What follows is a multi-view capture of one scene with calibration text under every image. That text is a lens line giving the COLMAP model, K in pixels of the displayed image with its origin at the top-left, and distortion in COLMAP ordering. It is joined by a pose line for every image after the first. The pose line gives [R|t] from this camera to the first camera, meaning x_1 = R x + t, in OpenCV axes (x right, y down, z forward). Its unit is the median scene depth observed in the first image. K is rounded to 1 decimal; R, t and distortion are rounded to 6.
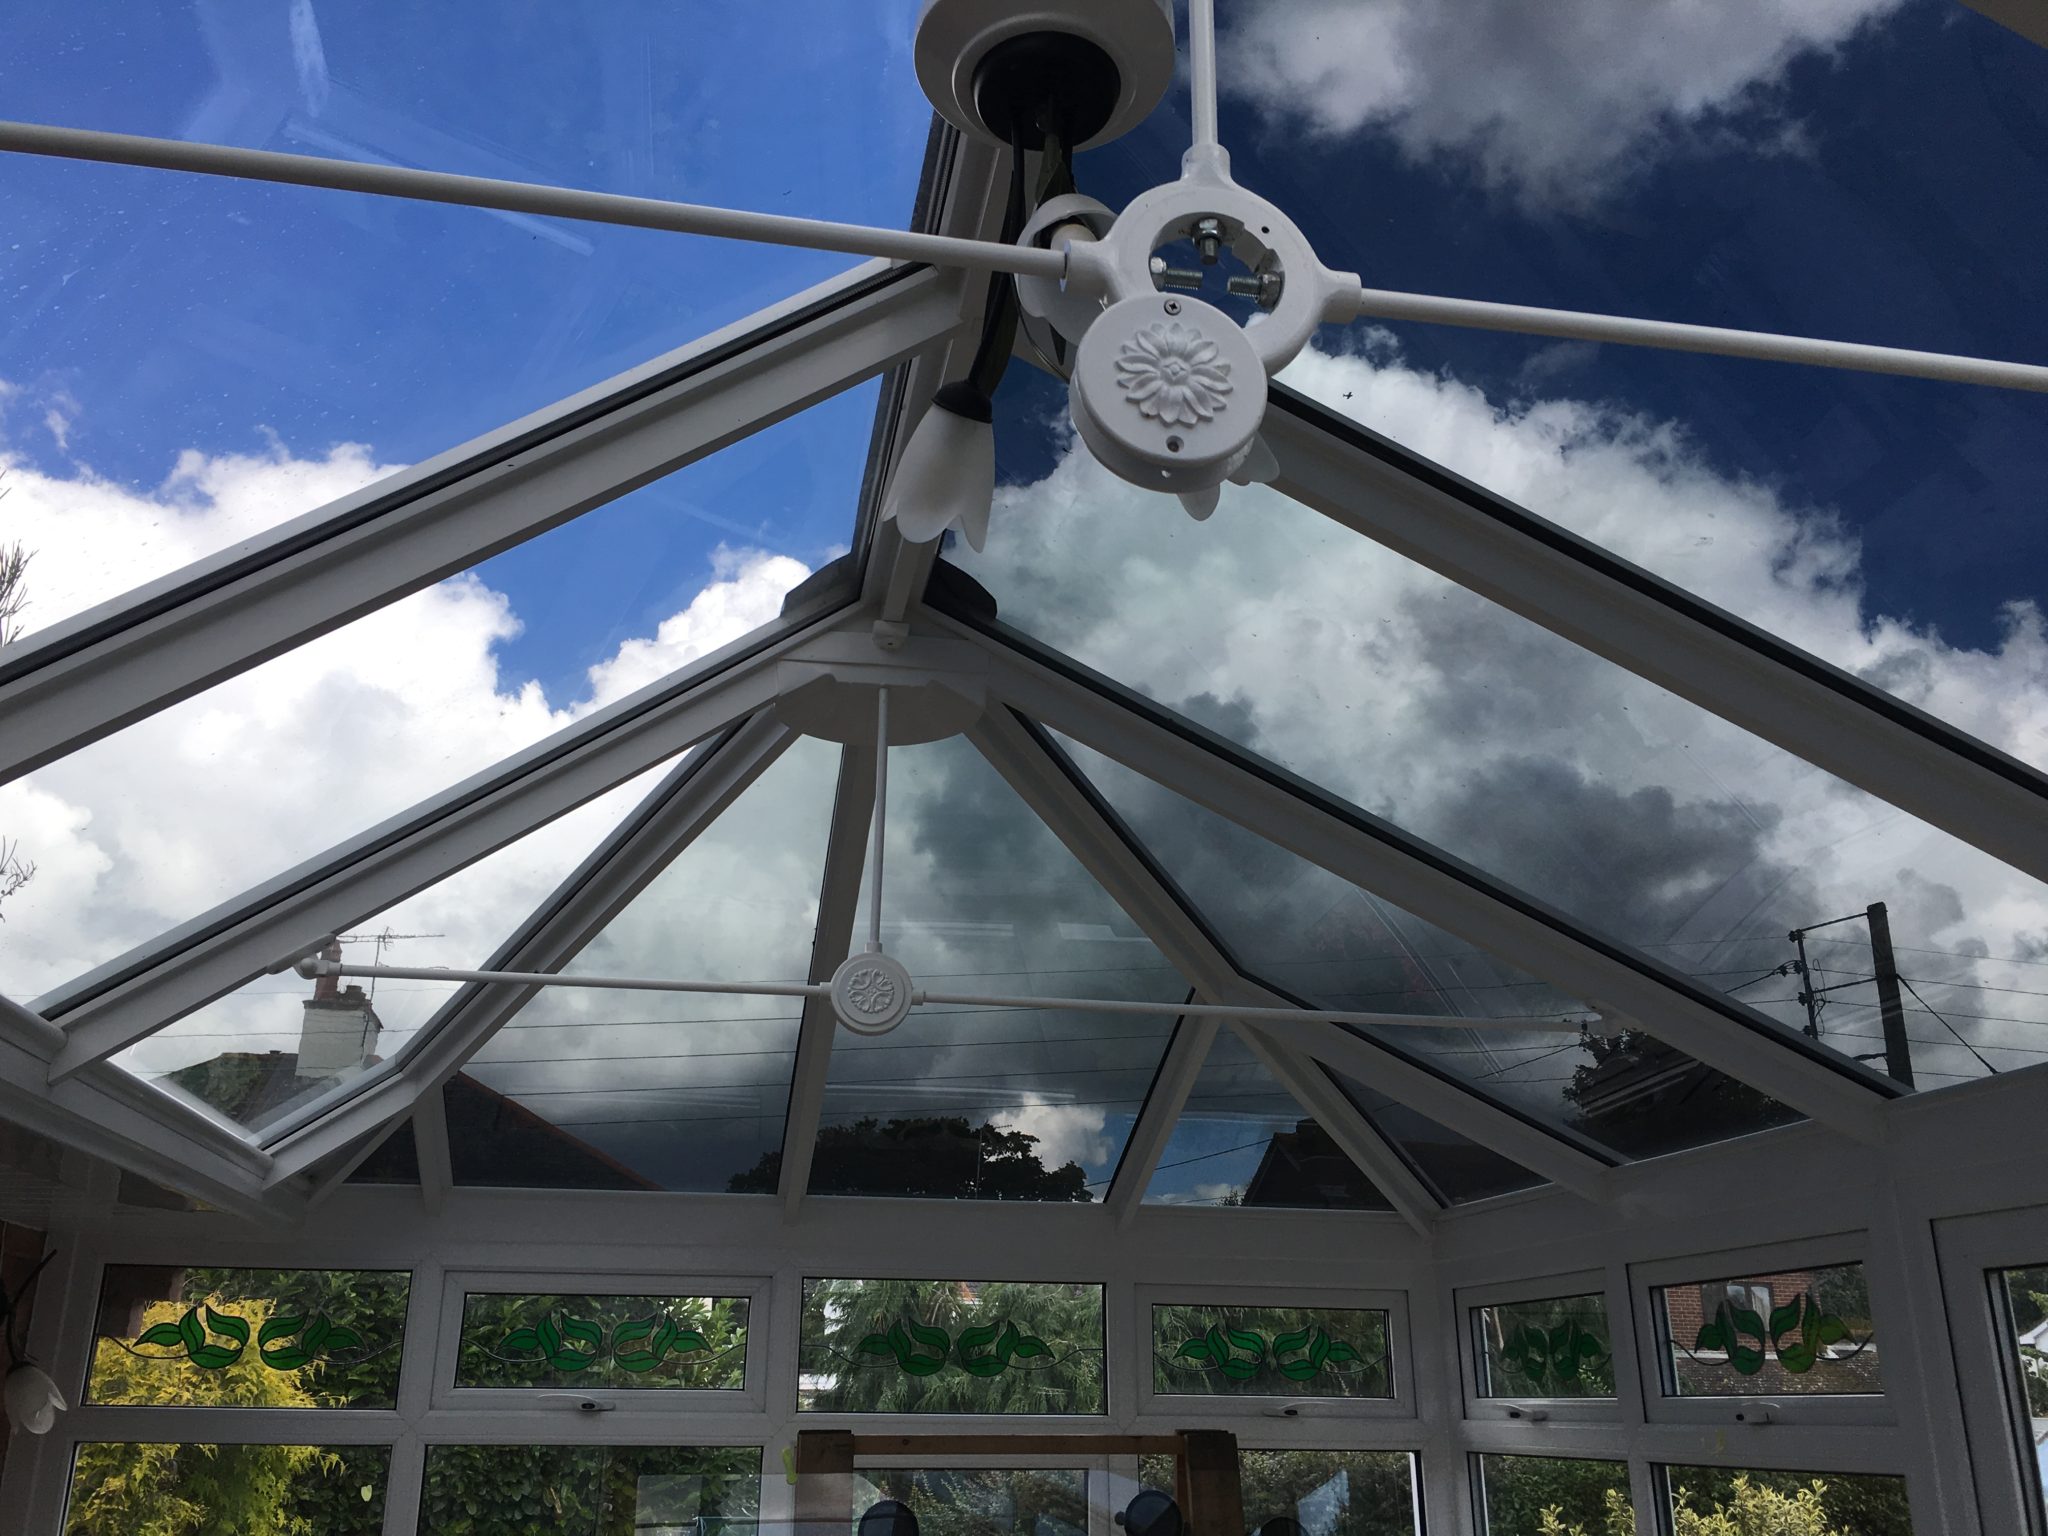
lens RADIAL K [[1729.5, 0, 1023.5], [0, 1729.5, 769.8], [0, 0, 1]] dist [0.032782, -0.061328]
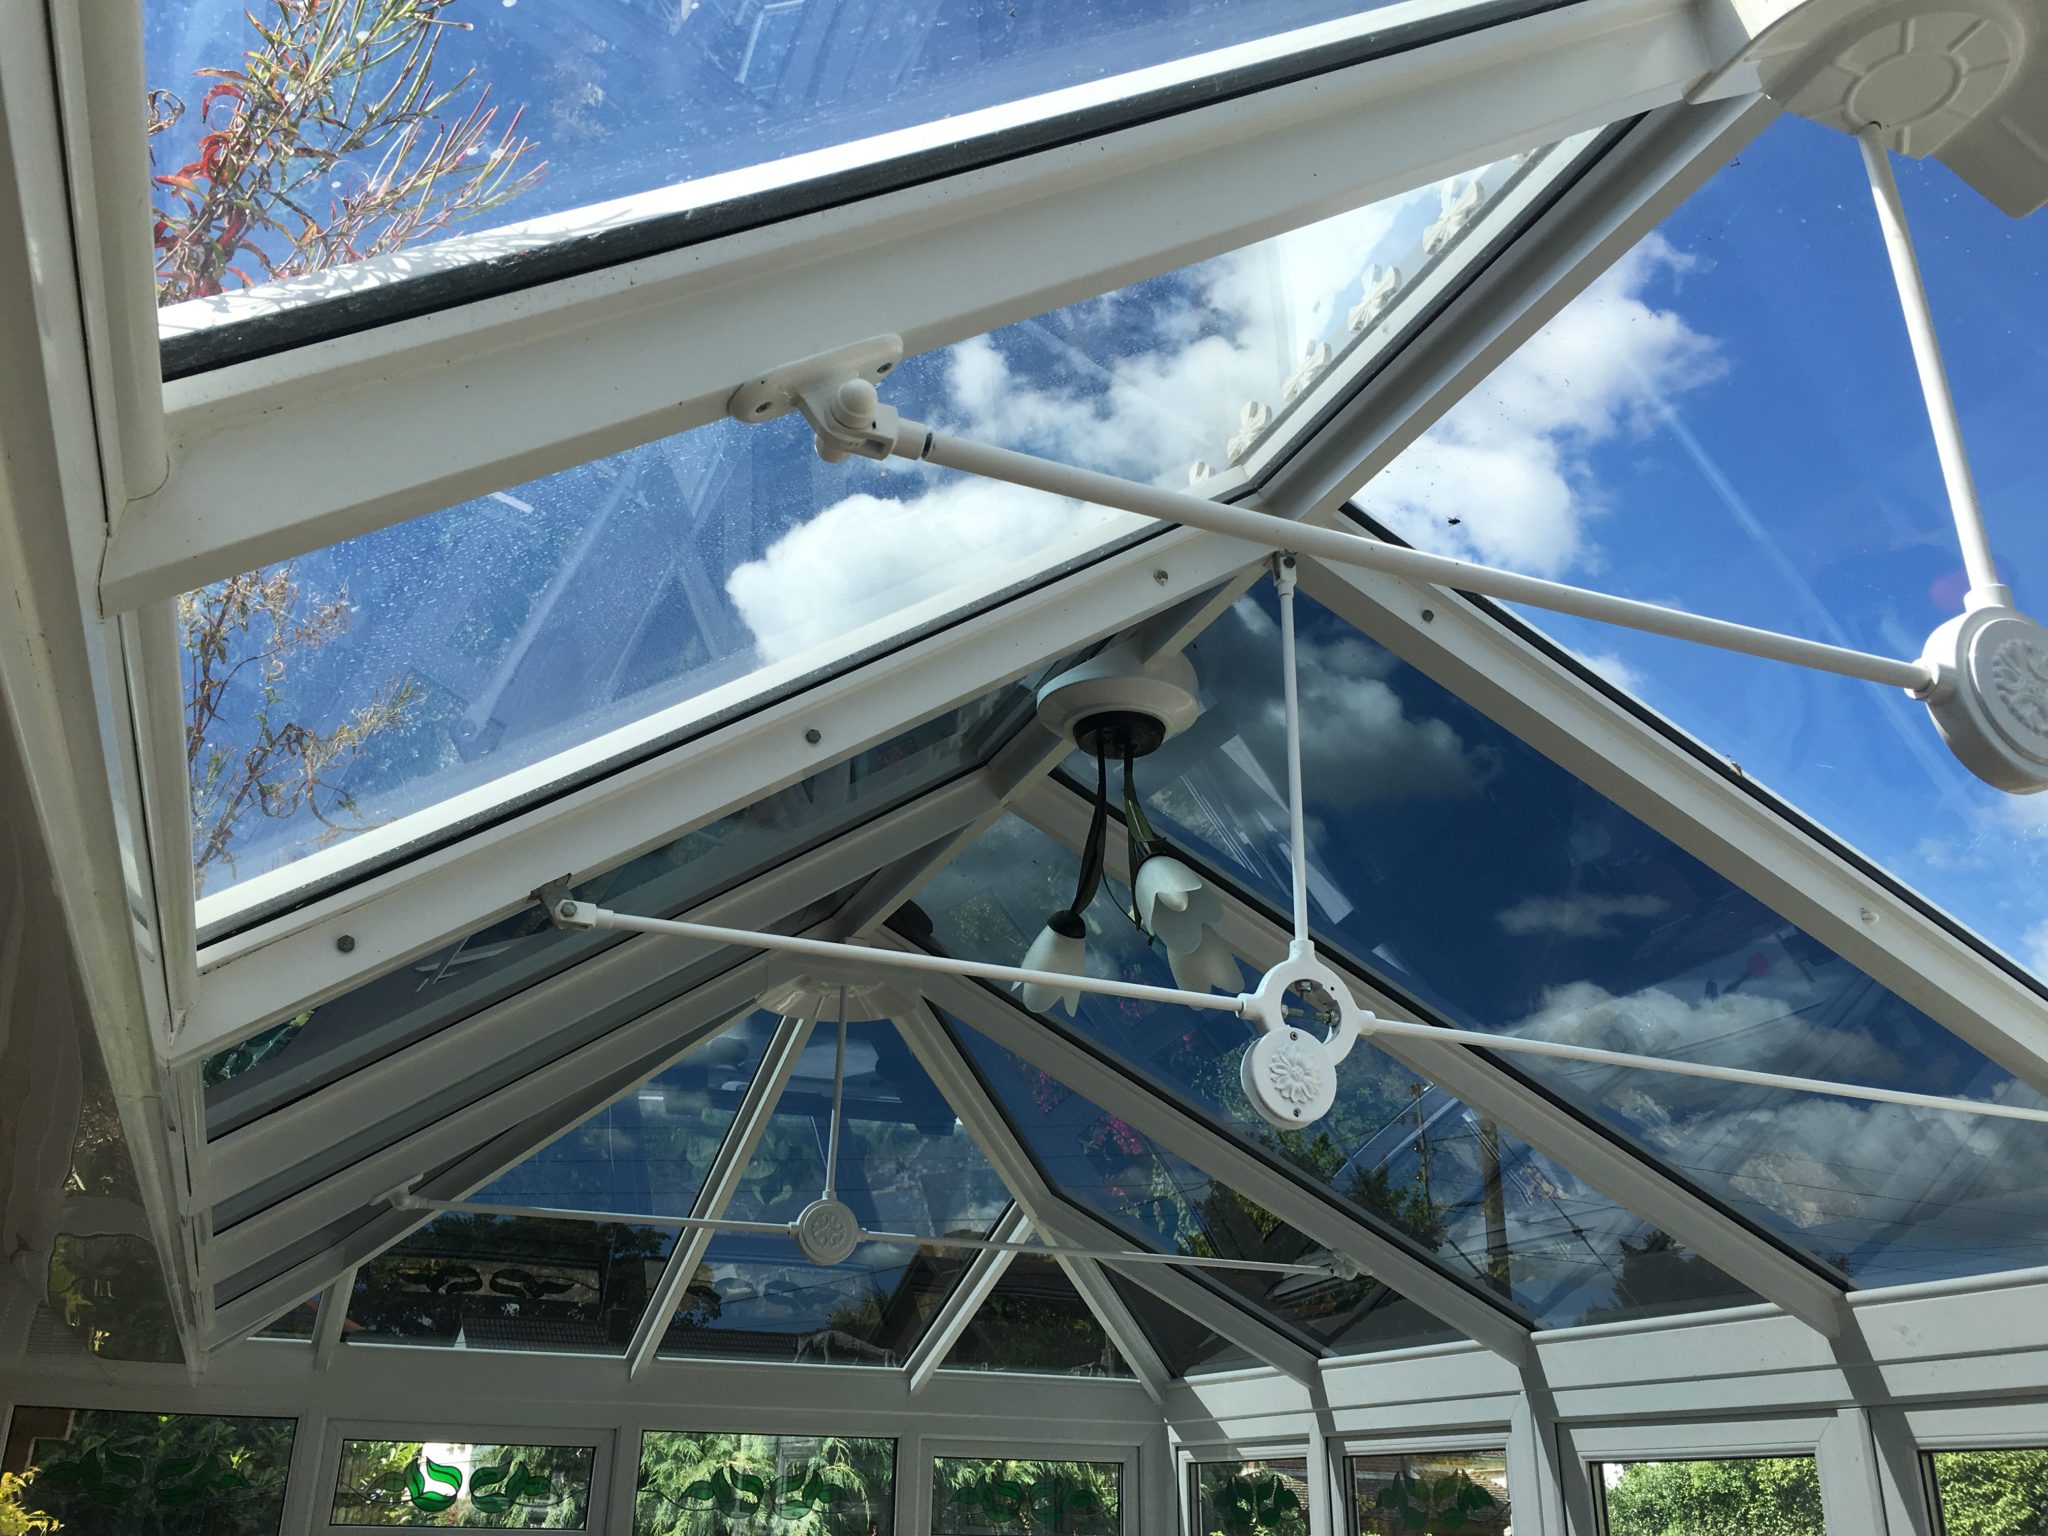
lens RADIAL K [[1729.5, 0, 1023.8], [0, 1729.5, 769.2], [0, 0, 1]] dist [0.032782, -0.061328]
pose [[0.980304, 0.096074, 0.172551, -0.596305], [-0.085071, 0.993907, -0.070085, -0.399244], [-0.178233, 0.054025, 0.982504, -0.951397]]
